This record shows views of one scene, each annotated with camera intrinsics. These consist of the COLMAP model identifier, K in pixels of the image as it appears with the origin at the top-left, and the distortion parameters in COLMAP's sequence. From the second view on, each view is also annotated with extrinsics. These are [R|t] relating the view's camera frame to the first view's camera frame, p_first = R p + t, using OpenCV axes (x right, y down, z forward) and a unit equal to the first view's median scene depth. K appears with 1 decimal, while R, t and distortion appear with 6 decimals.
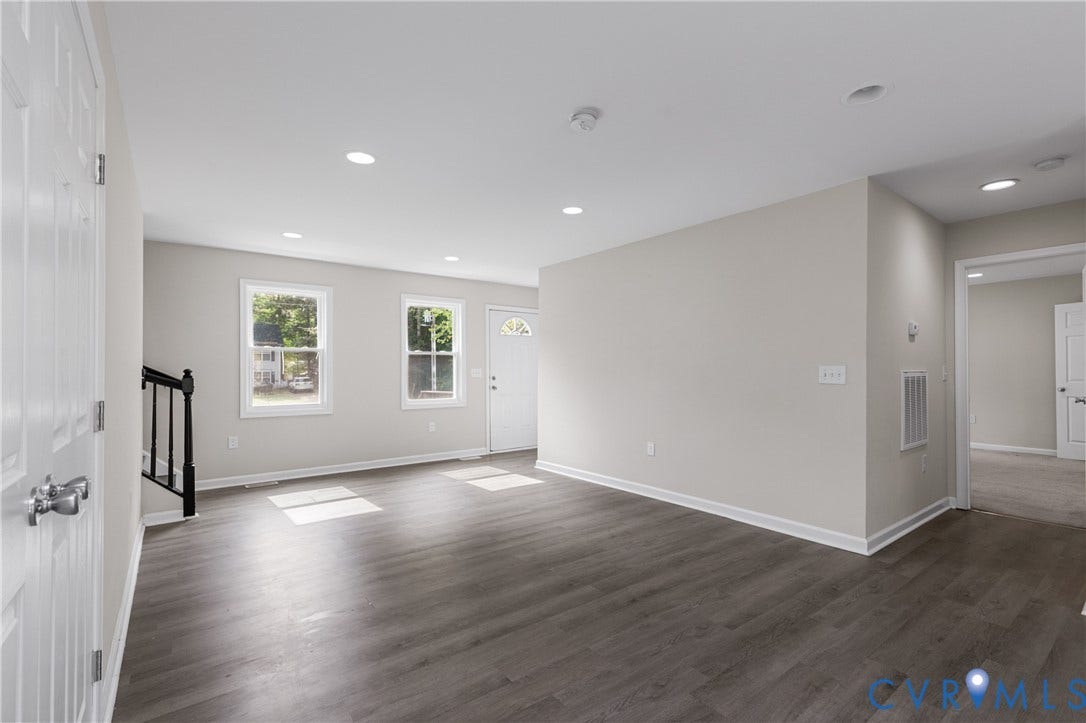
lens RADIAL K [[498.5, 0, 541.9], [0, 498.5, 365.3], [0, 0, 1]] dist [0.003010, 0.000108]
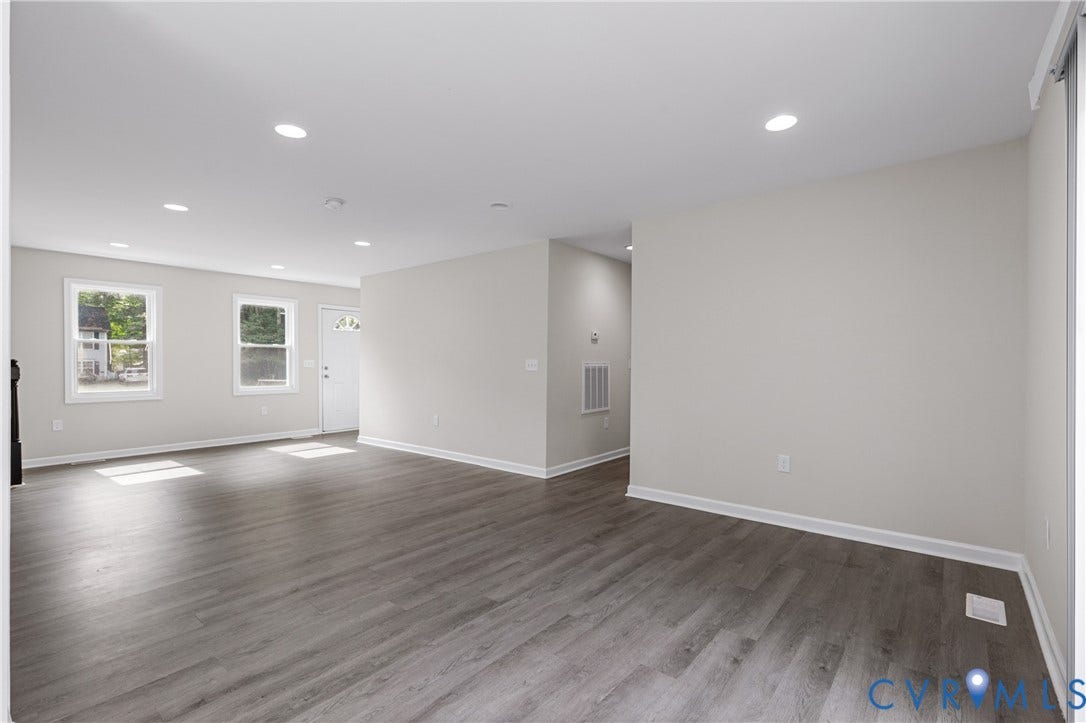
lens RADIAL K [[500.9, 0, 549.2], [0, 500.9, 363.4], [0, 0, 1]] dist [0.000522, 0.000402]
pose [[0.971174, 0.003466, 0.238347, 0.150181], [-0.006746, 0.999893, 0.012947, -0.004072], [-0.238277, -0.014182, 0.971094, -0.289502]]
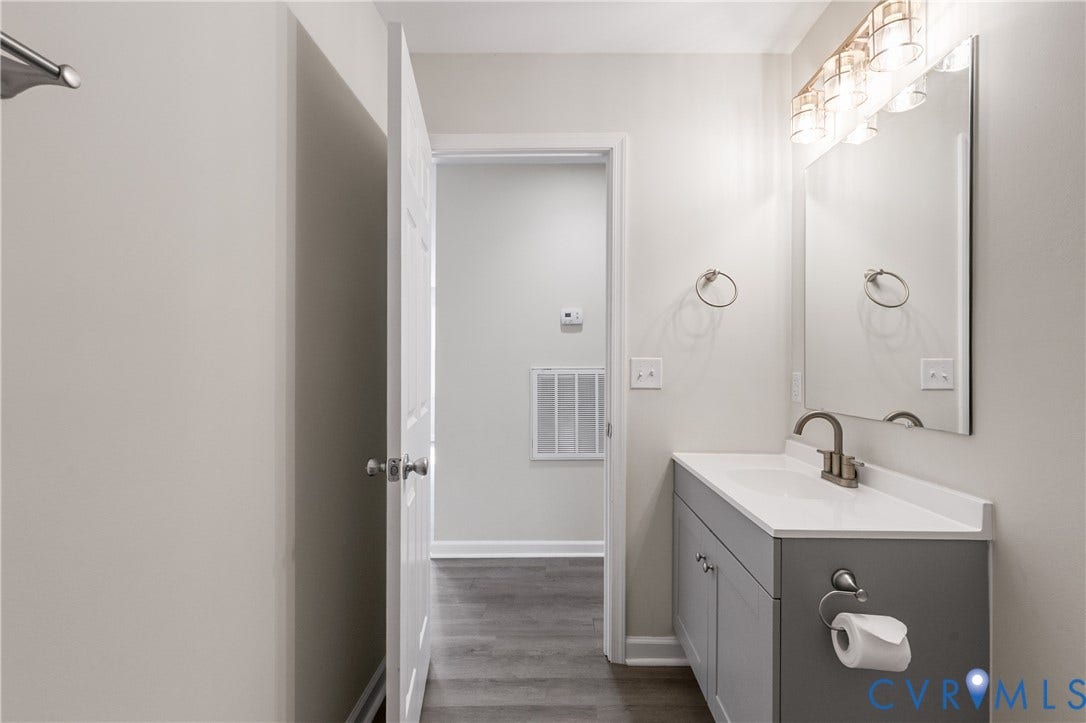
lens RADIAL K [[500.9, 0, 549.2], [0, 500.9, 363.4], [0, 0, 1]] dist [0.000522, 0.000402]
pose [[0.793500, 0.002190, -0.608566, 0.764227], [0.003274, 0.999964, 0.007868, -0.001759], [0.608561, -0.008236, 0.793464, 0.199403]]
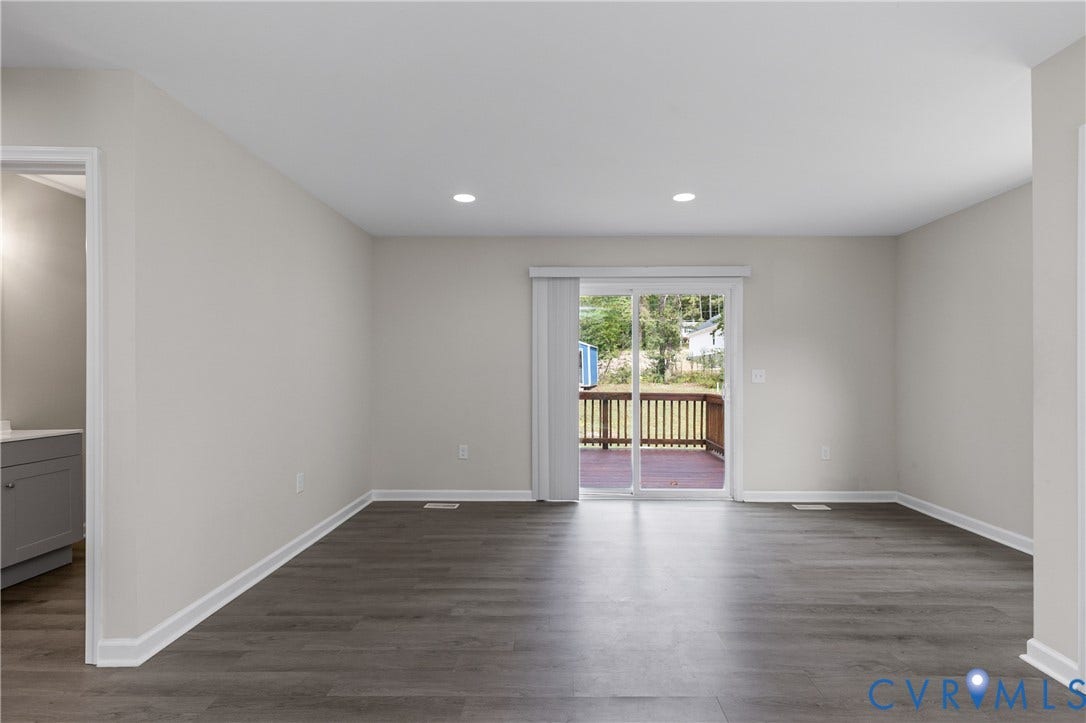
lens RADIAL K [[500.9, 0, 549.2], [0, 500.9, 363.4], [0, 0, 1]] dist [0.000522, 0.000402]
pose [[-0.788711, 0.007347, 0.614721, -0.002057], [-0.005375, 0.999808, -0.018845, -0.003279], [-0.614741, -0.018167, -0.788520, 0.508476]]
